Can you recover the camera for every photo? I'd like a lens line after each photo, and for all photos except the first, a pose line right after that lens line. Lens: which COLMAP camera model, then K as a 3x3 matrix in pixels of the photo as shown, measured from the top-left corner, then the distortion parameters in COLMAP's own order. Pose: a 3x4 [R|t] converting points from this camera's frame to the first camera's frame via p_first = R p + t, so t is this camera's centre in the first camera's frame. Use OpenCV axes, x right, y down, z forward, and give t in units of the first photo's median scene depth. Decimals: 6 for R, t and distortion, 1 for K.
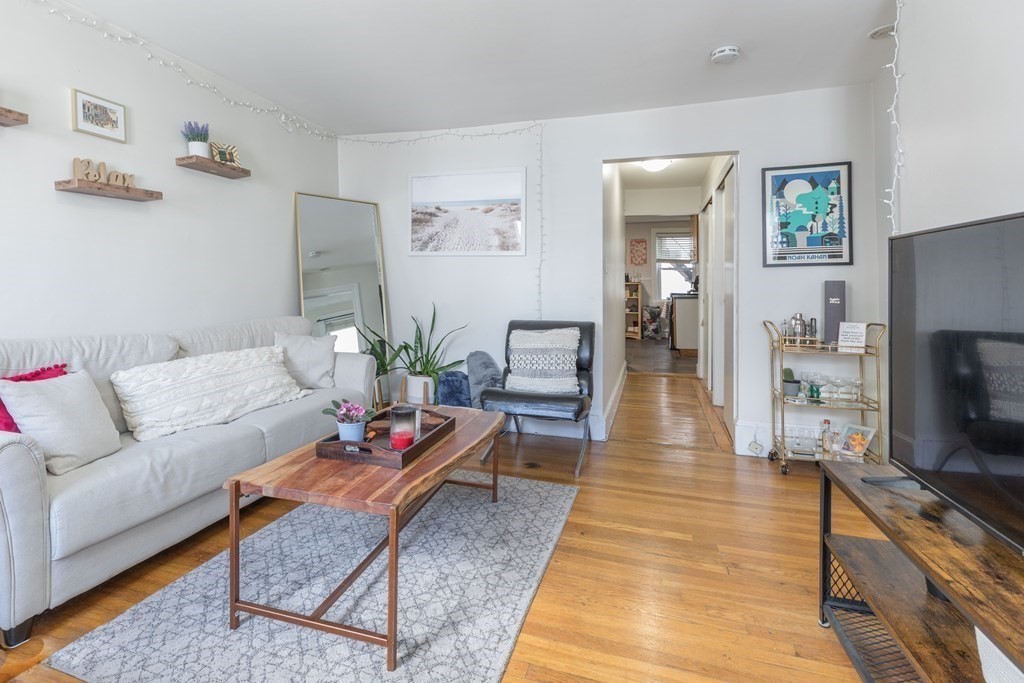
lens RADIAL K [[507.3, 0, 465.4], [0, 507.3, 290.7], [0, 0, 1]] dist [-0.000948, -0.000932]
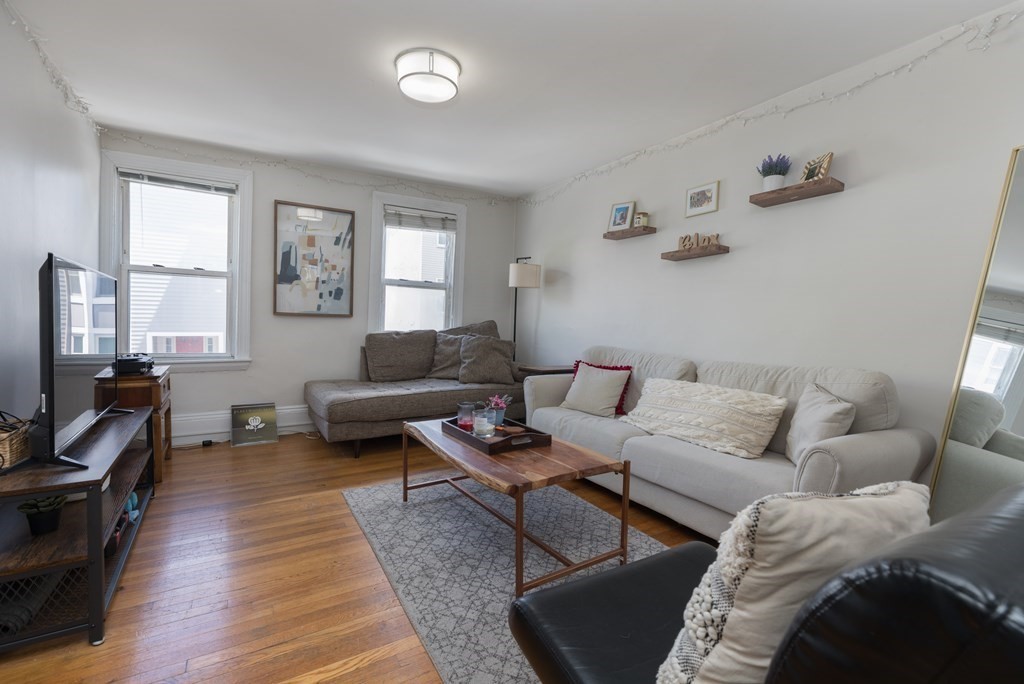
lens RADIAL K [[465.2, 0, 521.0], [0, 465.2, 341.6], [0, 0, 1]] dist [0.006024, 0.000424]
pose [[-0.613798, 0.020365, -0.789201, 0.440931], [-0.032063, 0.998199, 0.050695, -0.003798], [0.788812, 0.056421, -0.612039, 1.056836]]
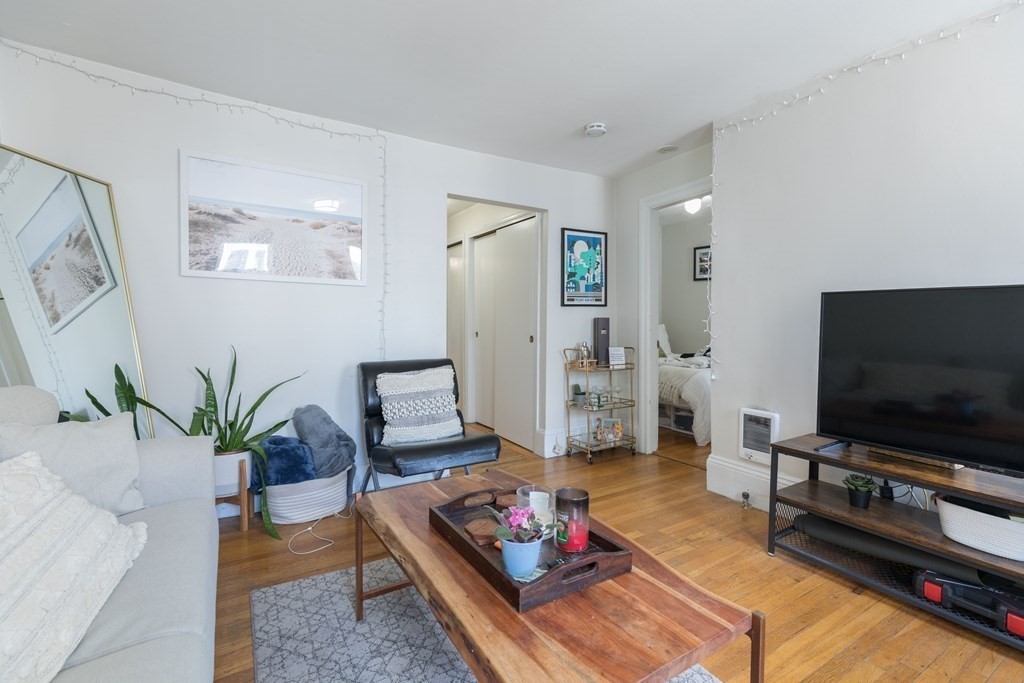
lens RADIAL K [[465.2, 0, 510.3], [0, 465.2, 337.4], [0, 0, 1]] dist [0.006024, 0.000424]
pose [[0.635110, -0.029377, 0.771863, -0.401097], [0.005909, 0.999432, 0.033176, -0.009082], [-0.772400, -0.016510, 0.634922, 0.372369]]
